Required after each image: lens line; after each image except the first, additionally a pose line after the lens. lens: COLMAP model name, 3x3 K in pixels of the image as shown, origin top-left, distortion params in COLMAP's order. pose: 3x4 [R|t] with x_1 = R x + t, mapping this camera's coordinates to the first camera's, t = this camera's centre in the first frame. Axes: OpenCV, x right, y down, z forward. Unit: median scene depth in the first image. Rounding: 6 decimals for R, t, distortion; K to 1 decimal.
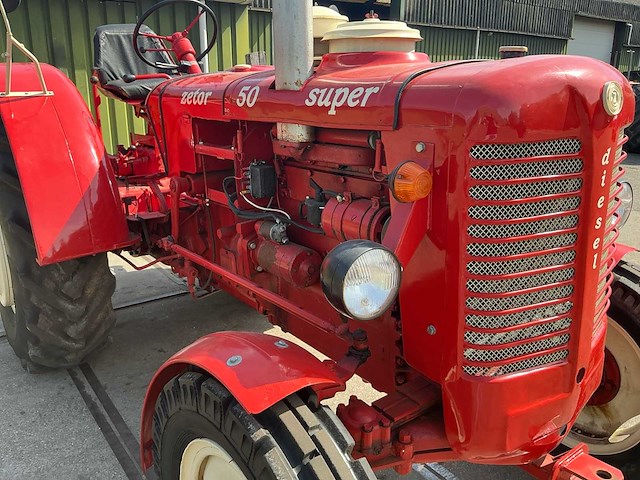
lens RADIAL K [[532.1, 0, 320.0], [0, 532.1, 240.0], [0, 0, 1]] dist [0.111068, -0.195592]
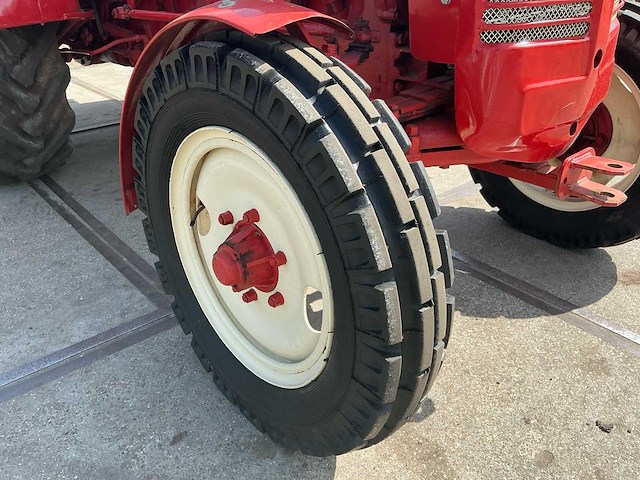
lens RADIAL K [[533.8, 0, 307.4], [0, 533.8, 240.0], [0, 0, 1]] dist [0.008832, -0.000827]
pose [[0.997469, -0.038178, 0.059986, -0.047477], [0.026962, 0.983707, 0.177743, 0.212169], [-0.065795, -0.175676, 0.982247, 0.040317]]
